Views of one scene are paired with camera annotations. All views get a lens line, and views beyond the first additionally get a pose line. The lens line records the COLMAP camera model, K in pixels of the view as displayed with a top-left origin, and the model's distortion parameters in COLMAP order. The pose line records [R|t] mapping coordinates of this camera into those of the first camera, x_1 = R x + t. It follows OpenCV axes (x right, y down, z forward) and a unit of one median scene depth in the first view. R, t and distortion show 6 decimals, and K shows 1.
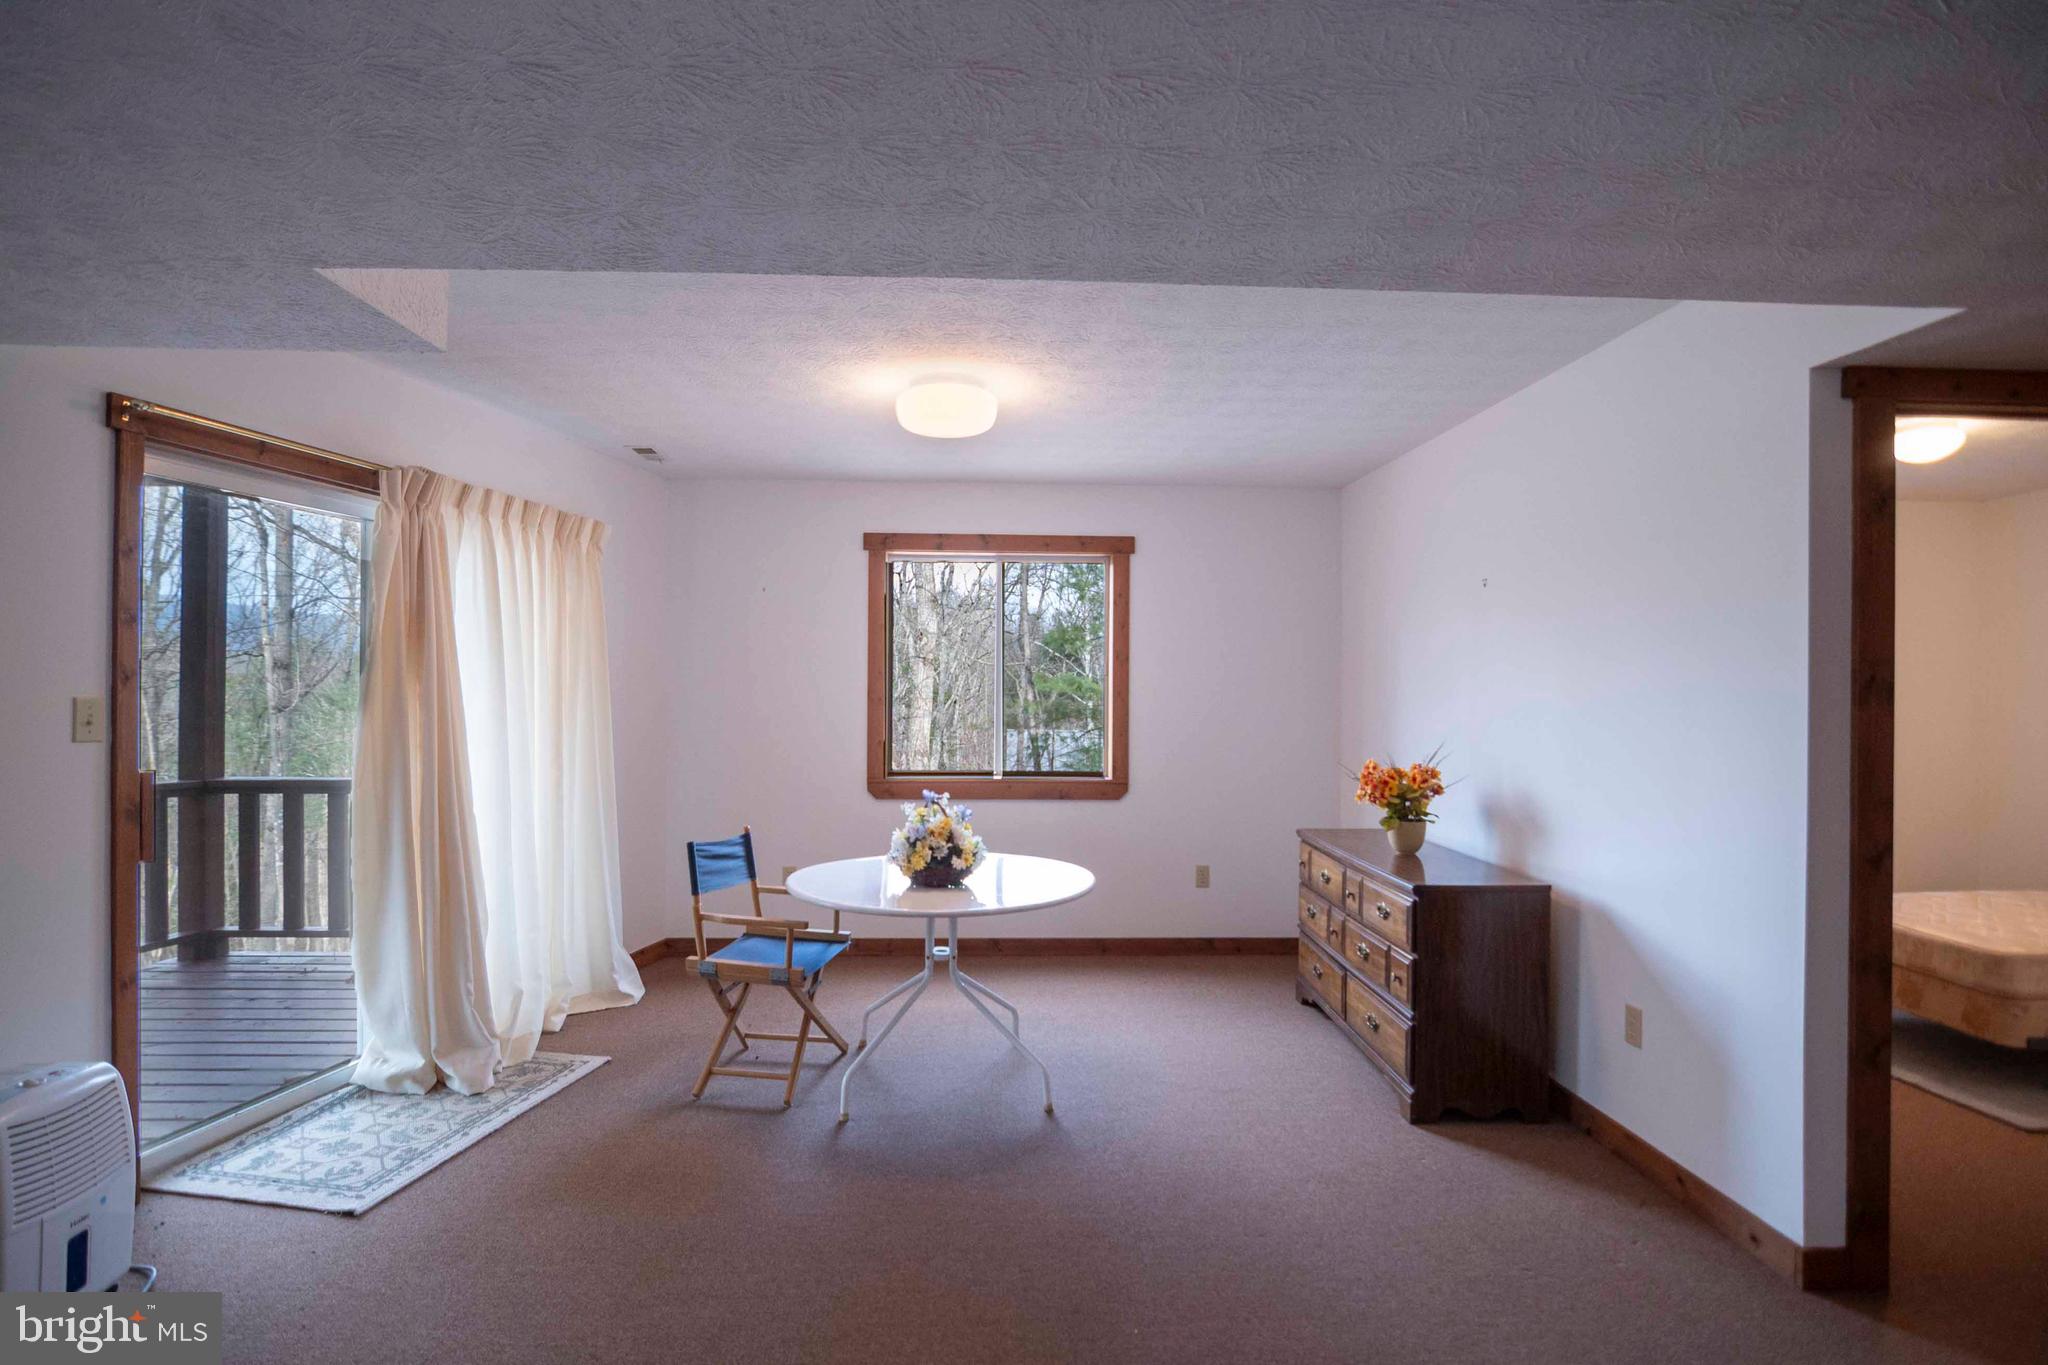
lens RADIAL K [[1012.4, 0, 1009.0], [0, 1012.4, 692.1], [0, 0, 1]] dist [-0.030331, 0.010429]
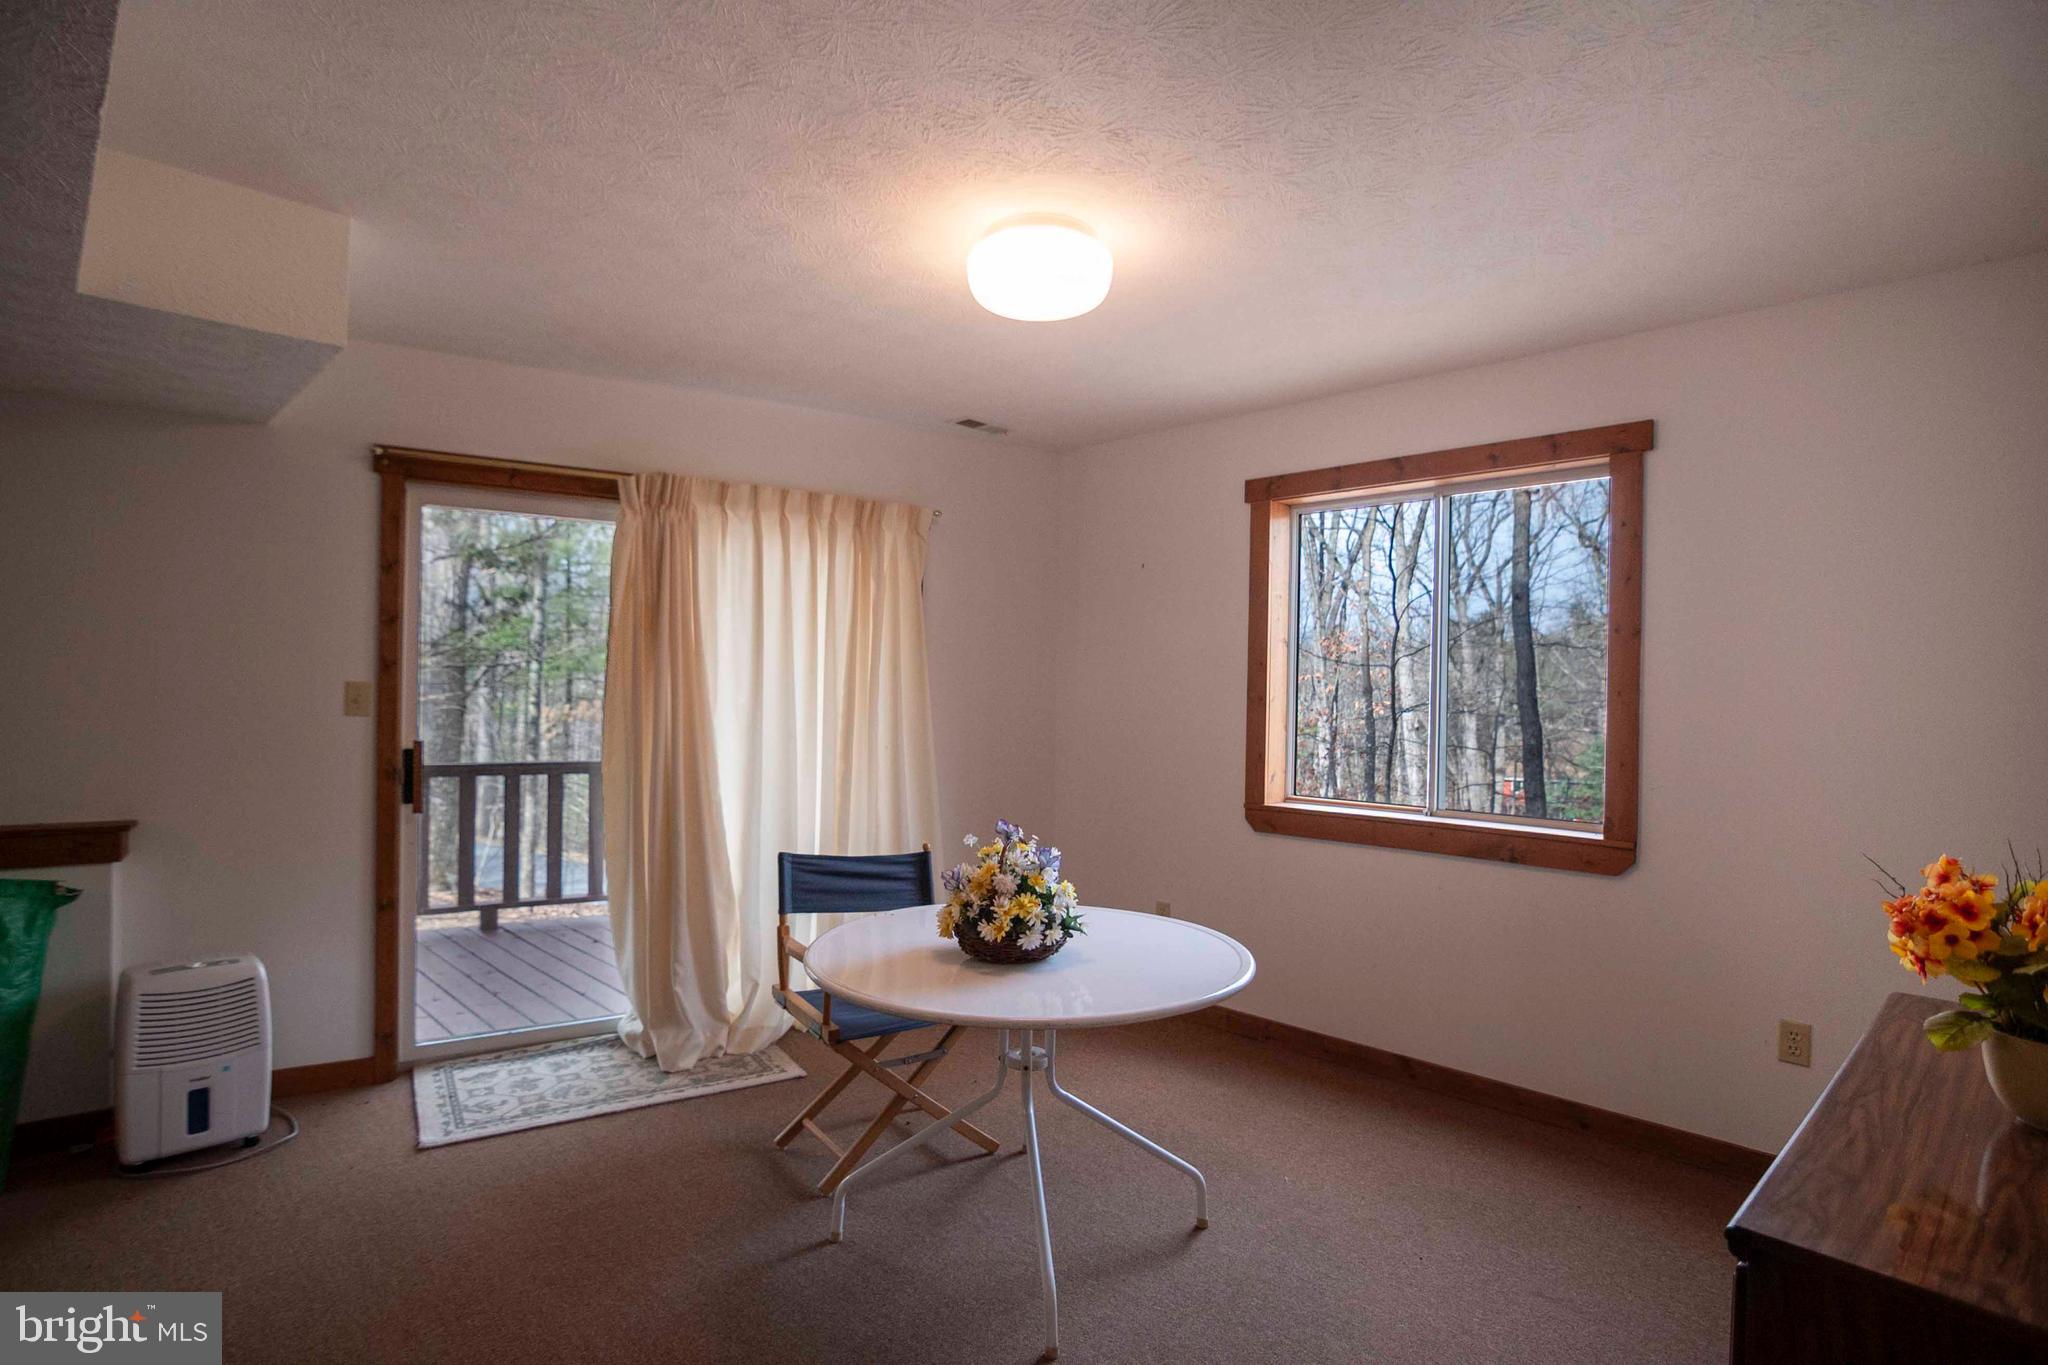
lens RADIAL K [[1012.4, 0, 1009.0], [0, 1012.4, 692.1], [0, 0, 1]] dist [-0.030331, 0.010429]
pose [[0.681036, 0.006212, -0.732223, 0.471315], [-0.011962, 0.999925, -0.002642, 0.010377], [0.732152, 0.010558, 0.681059, 0.564220]]
